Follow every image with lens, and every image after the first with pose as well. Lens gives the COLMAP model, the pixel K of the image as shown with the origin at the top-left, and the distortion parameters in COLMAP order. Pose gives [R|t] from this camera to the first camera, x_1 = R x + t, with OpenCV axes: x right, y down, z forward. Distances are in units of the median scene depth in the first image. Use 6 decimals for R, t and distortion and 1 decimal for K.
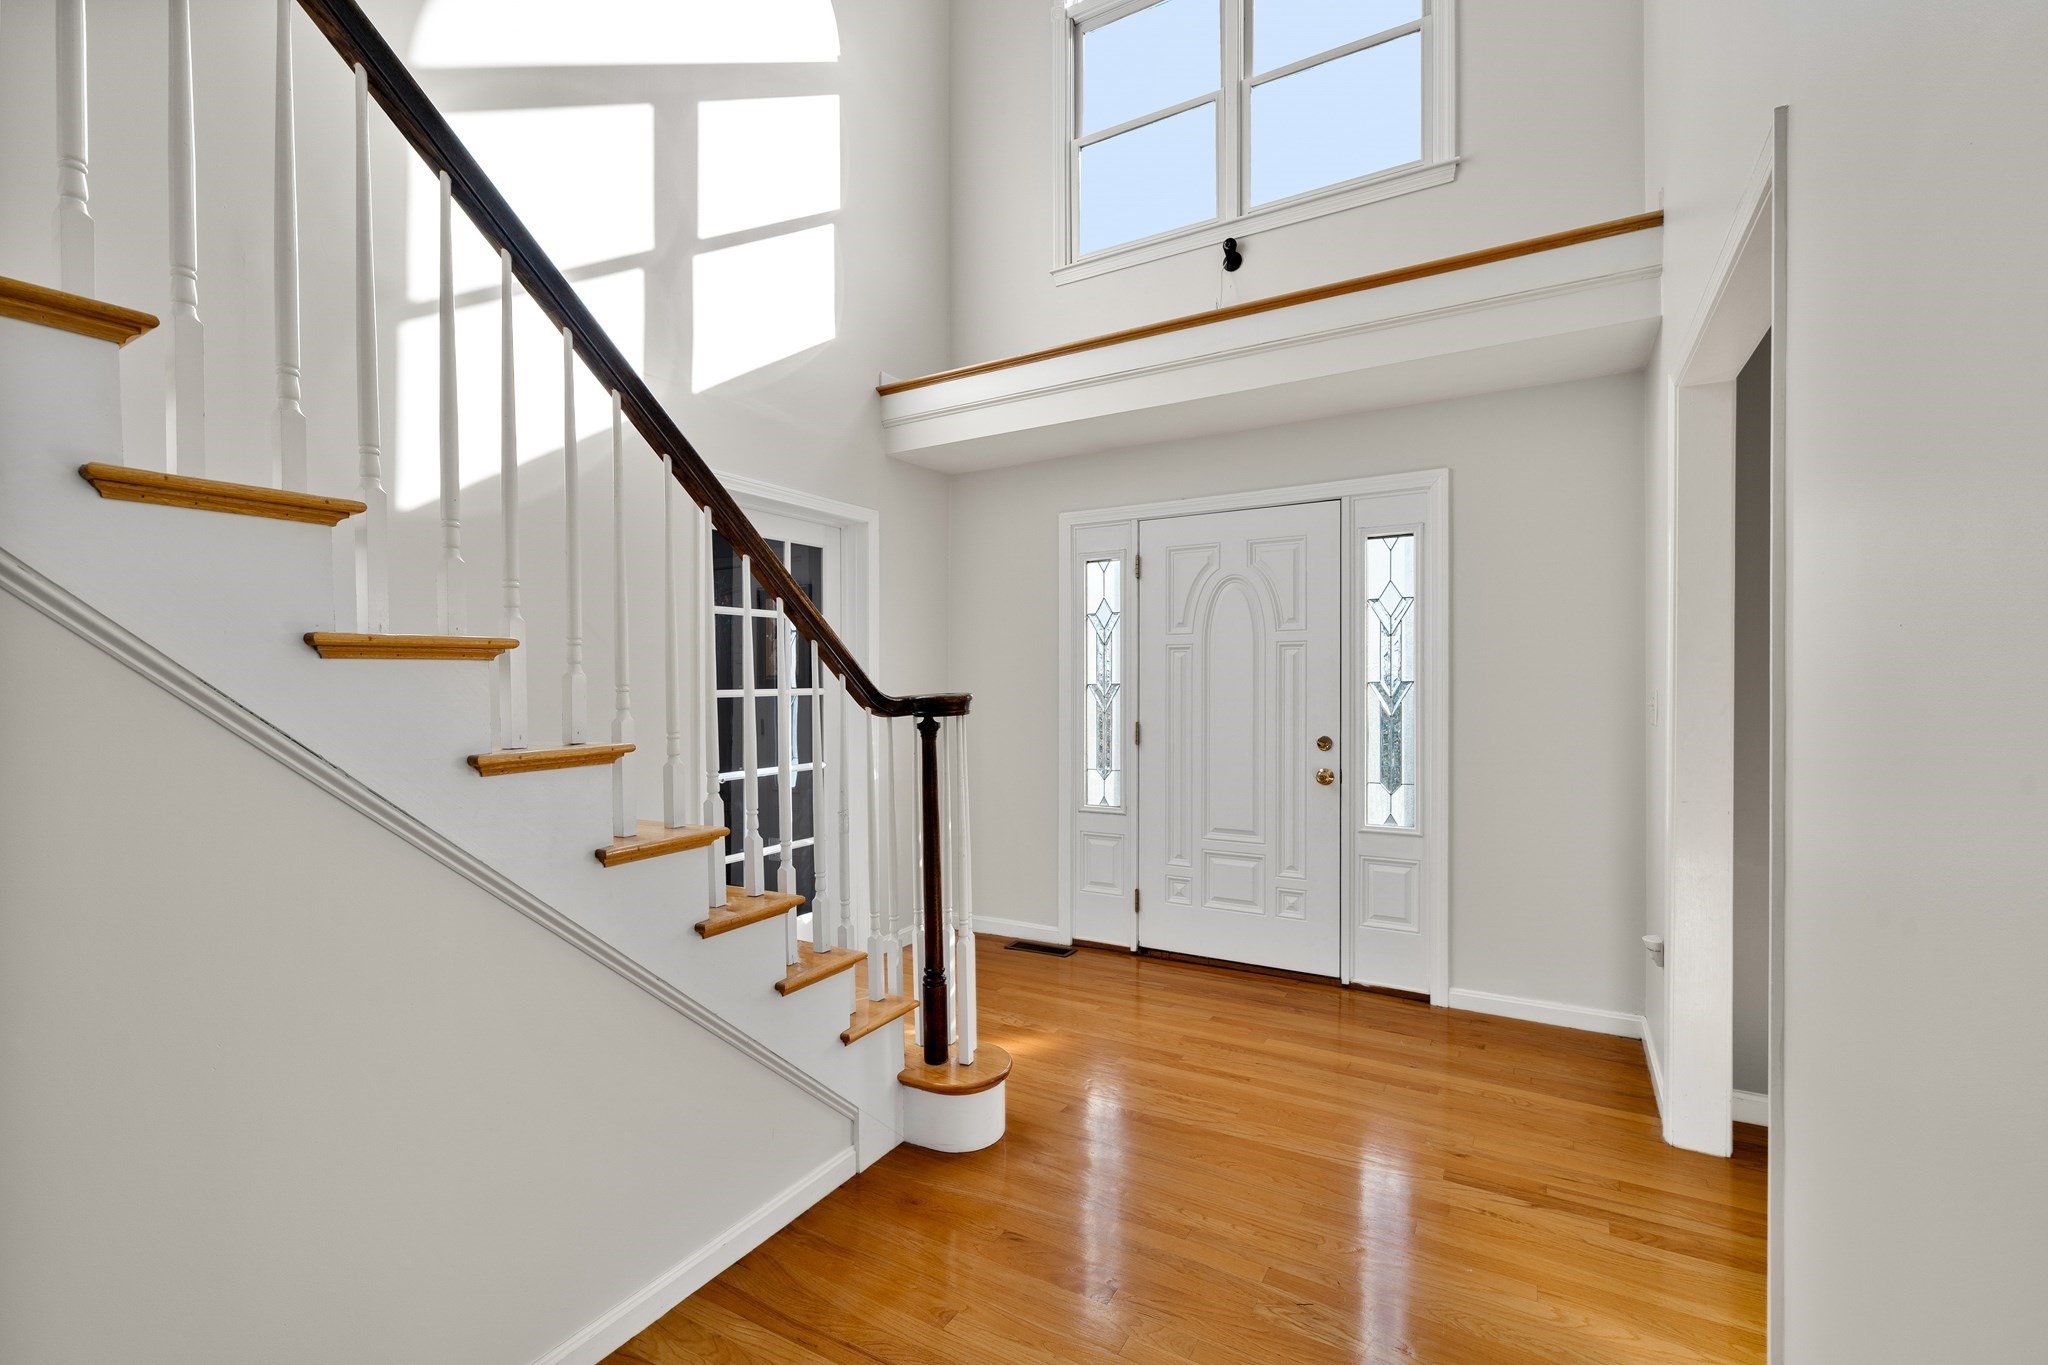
lens RADIAL K [[889.4, 0, 1019.3], [0, 889.4, 675.1], [0, 0, 1]] dist [-0.001733, 0.000185]
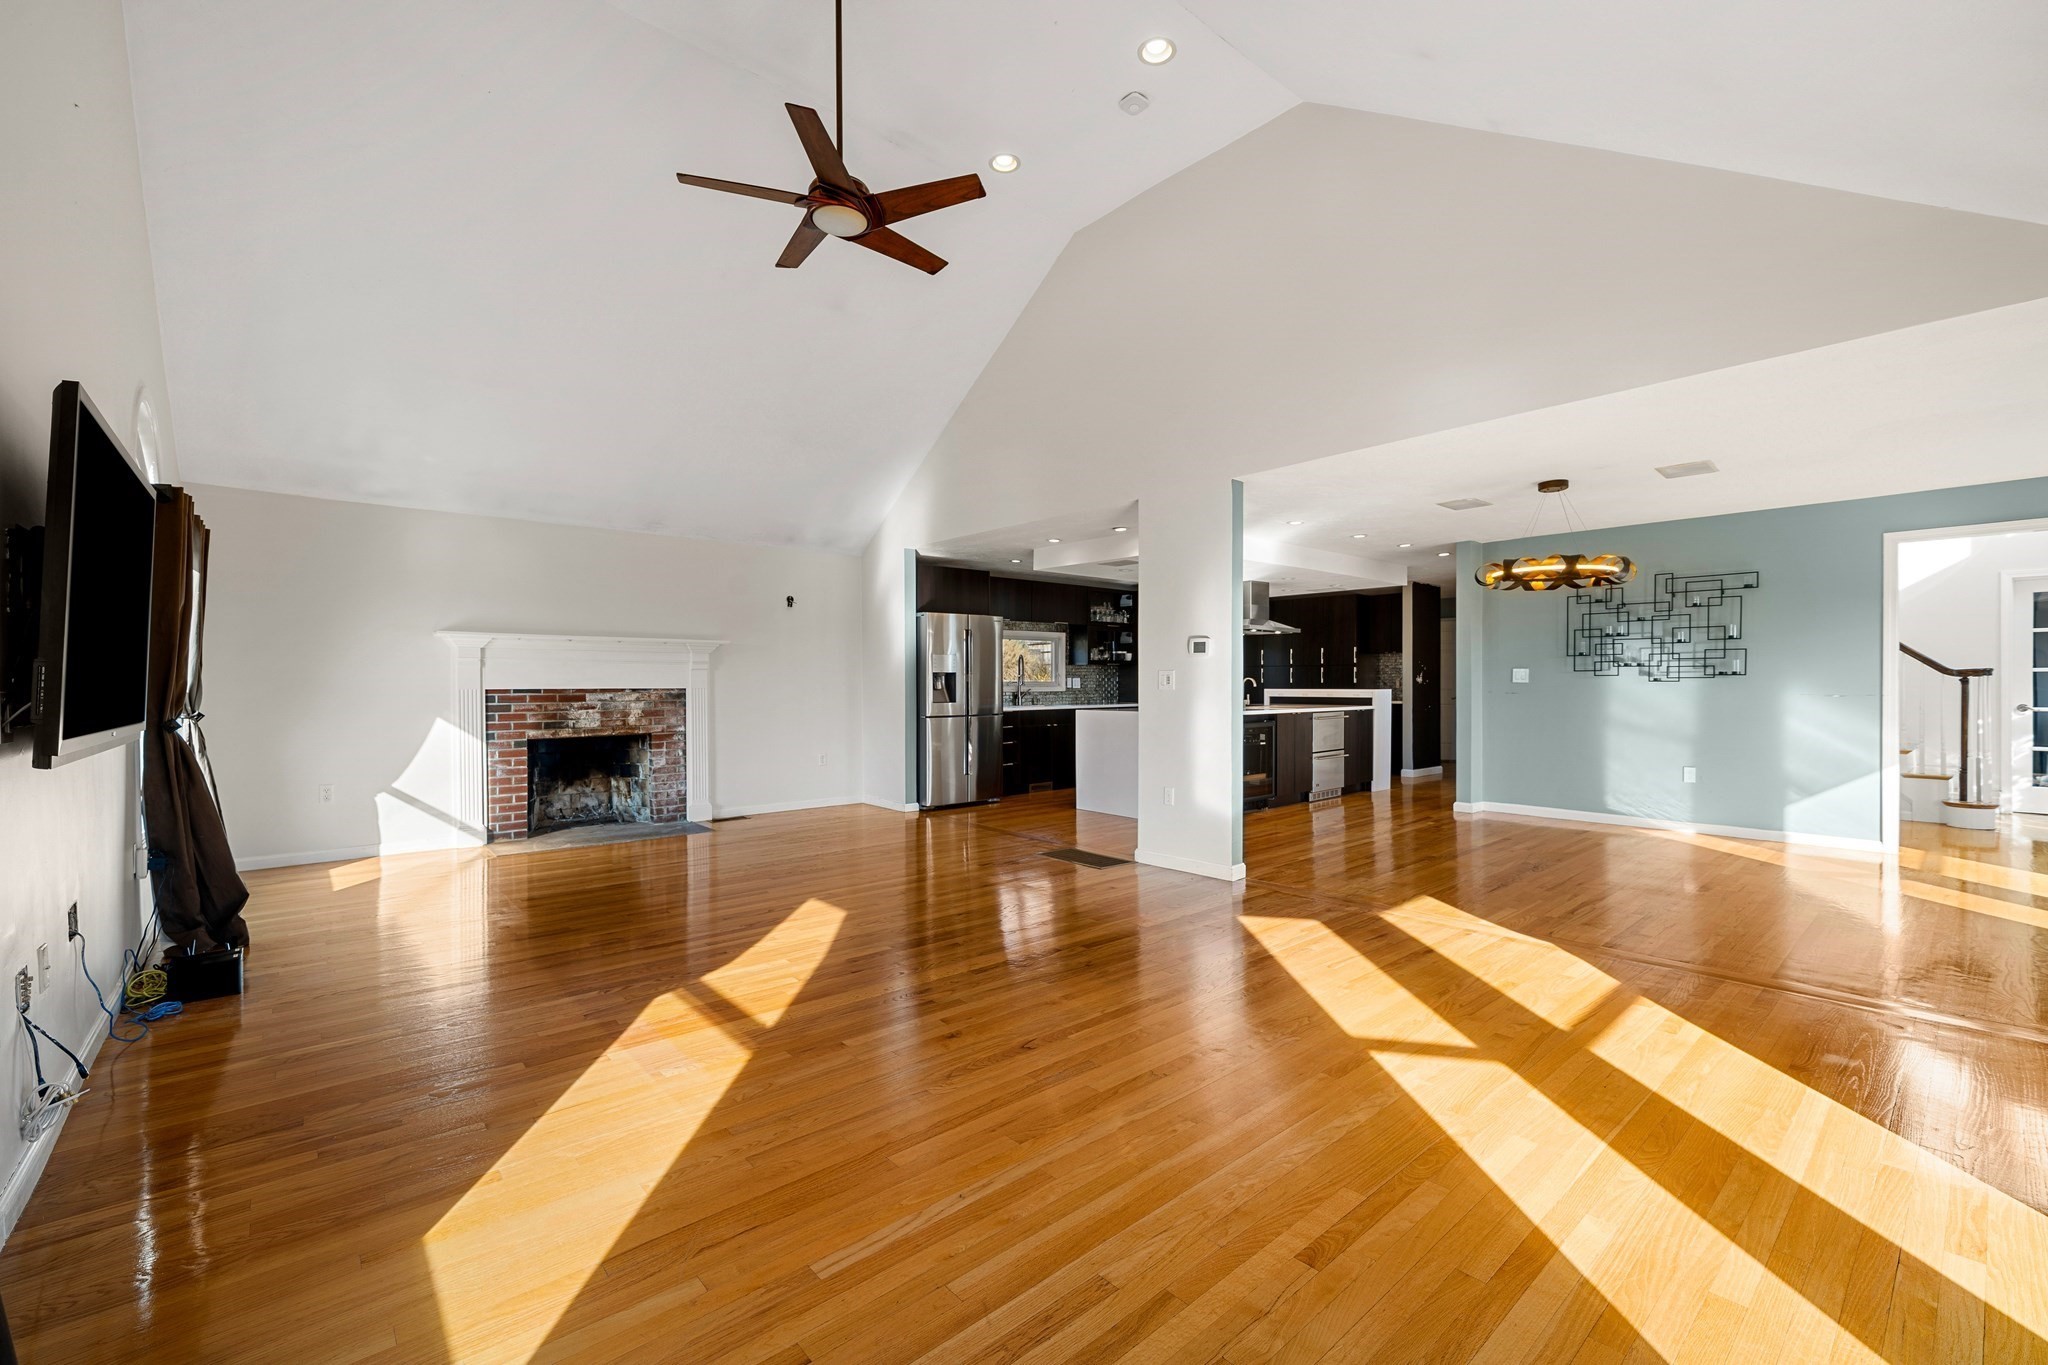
lens RADIAL K [[849.3, 0, 1019.2], [0, 849.3, 694.3], [0, 0, 1]] dist [-0.005373, -0.000127]
pose [[-0.319951, 0.022447, -0.947168, 4.016321], [0.007371, 0.999748, 0.021203, 0.030494], [0.947405, -0.000197, -0.320036, -1.128031]]
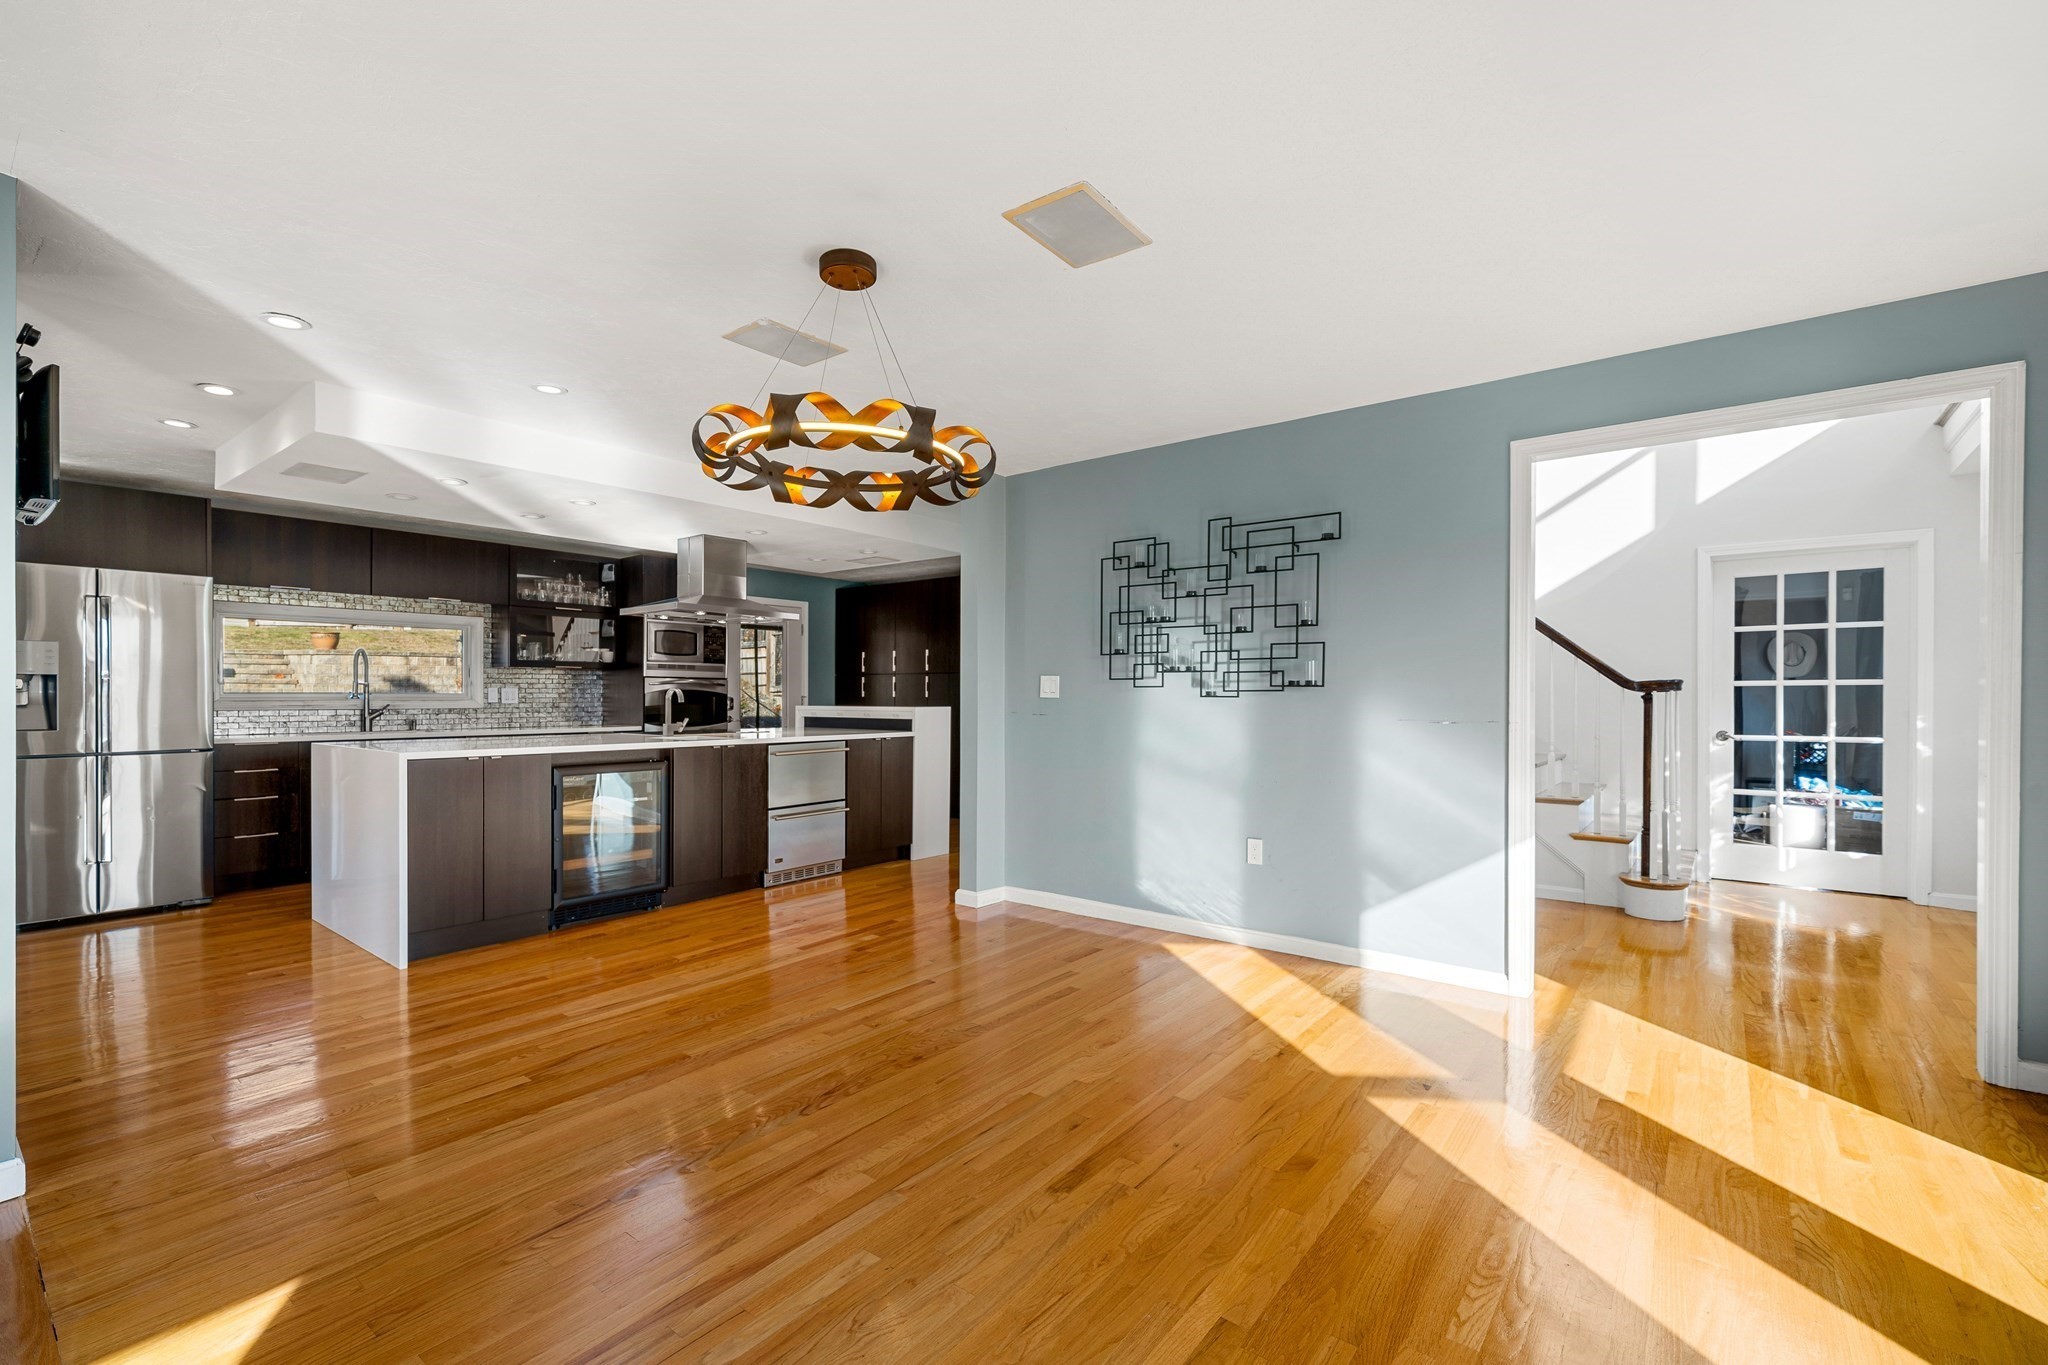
lens RADIAL K [[889.4, 0, 1021.3], [0, 889.4, 705.6], [0, 0, 1]] dist [-0.001733, 0.000185]
pose [[-0.133107, 0.019169, -0.990916, 2.328484], [0.000903, 0.999815, 0.019220, 0.047927], [0.991101, 0.001664, -0.133100, -0.054224]]
